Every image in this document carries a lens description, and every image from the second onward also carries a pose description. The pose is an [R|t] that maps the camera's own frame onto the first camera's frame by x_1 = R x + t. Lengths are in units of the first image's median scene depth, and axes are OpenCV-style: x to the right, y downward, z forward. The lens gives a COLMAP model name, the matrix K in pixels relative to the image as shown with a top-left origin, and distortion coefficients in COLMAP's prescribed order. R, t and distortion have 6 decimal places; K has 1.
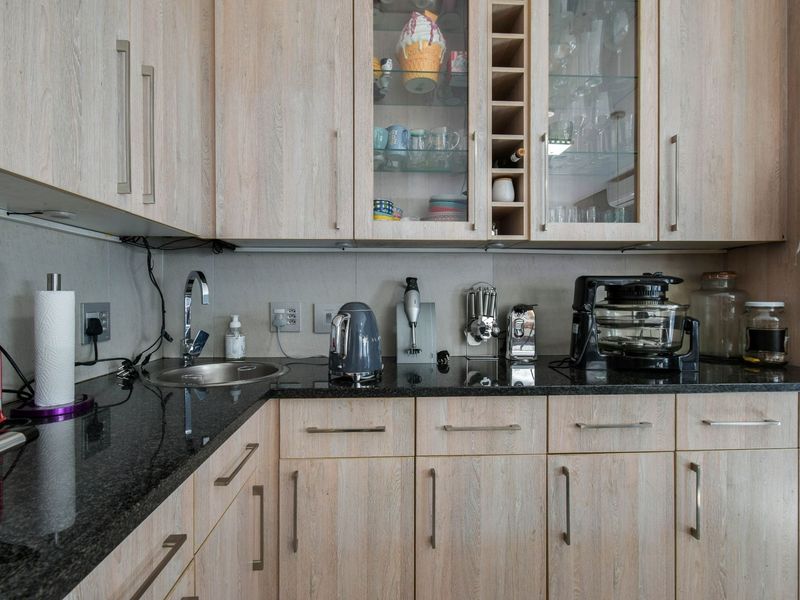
lens RADIAL K [[403.8, 0, 399.6], [0, 403.8, 298.3], [0, 0, 1]] dist [0.001469, -0.000713]
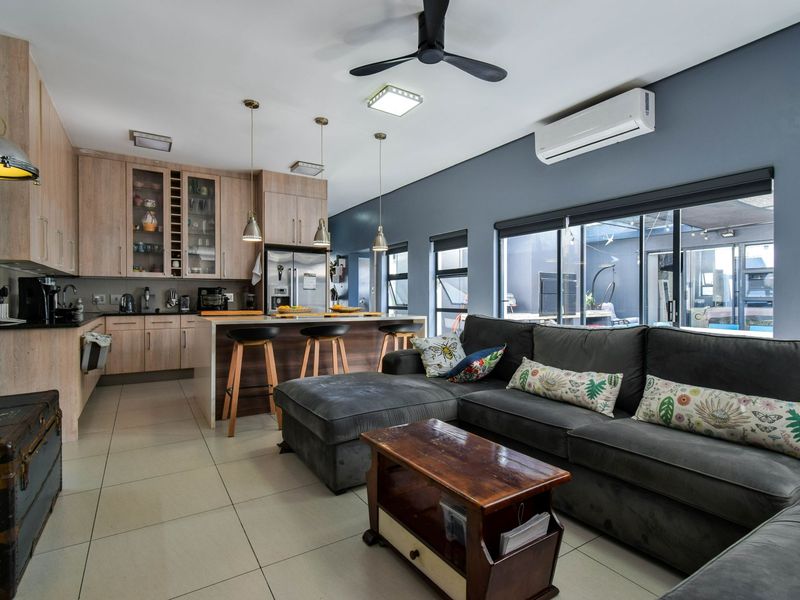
lens RADIAL K [[416.8, 0, 413.5], [0, 416.8, 299.8], [0, 0, 1]] dist [0.001904, 0.000438]
pose [[0.868979, -0.002534, 0.494842, 0.263411], [0.002533, 0.999997, 0.000672, 0.063425], [-0.494842, 0.000669, 0.868983, -3.419726]]
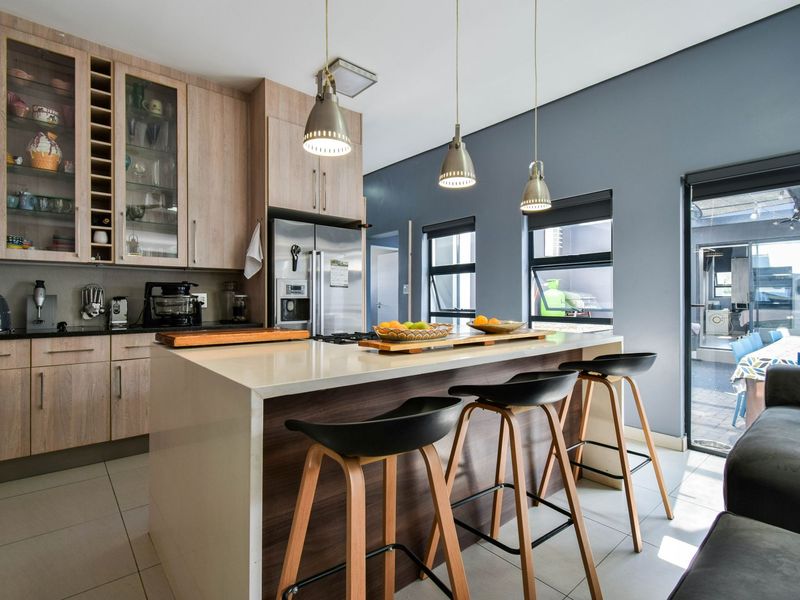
lens RADIAL K [[403.8, 0, 399.6], [0, 403.8, 298.3], [0, 0, 1]] dist [0.001469, -0.000713]
pose [[0.796799, 0.000073, 0.604244, 0.233655], [0.003266, 0.999985, -0.004428, 0.041067], [-0.604235, 0.005501, 0.796787, -1.432427]]
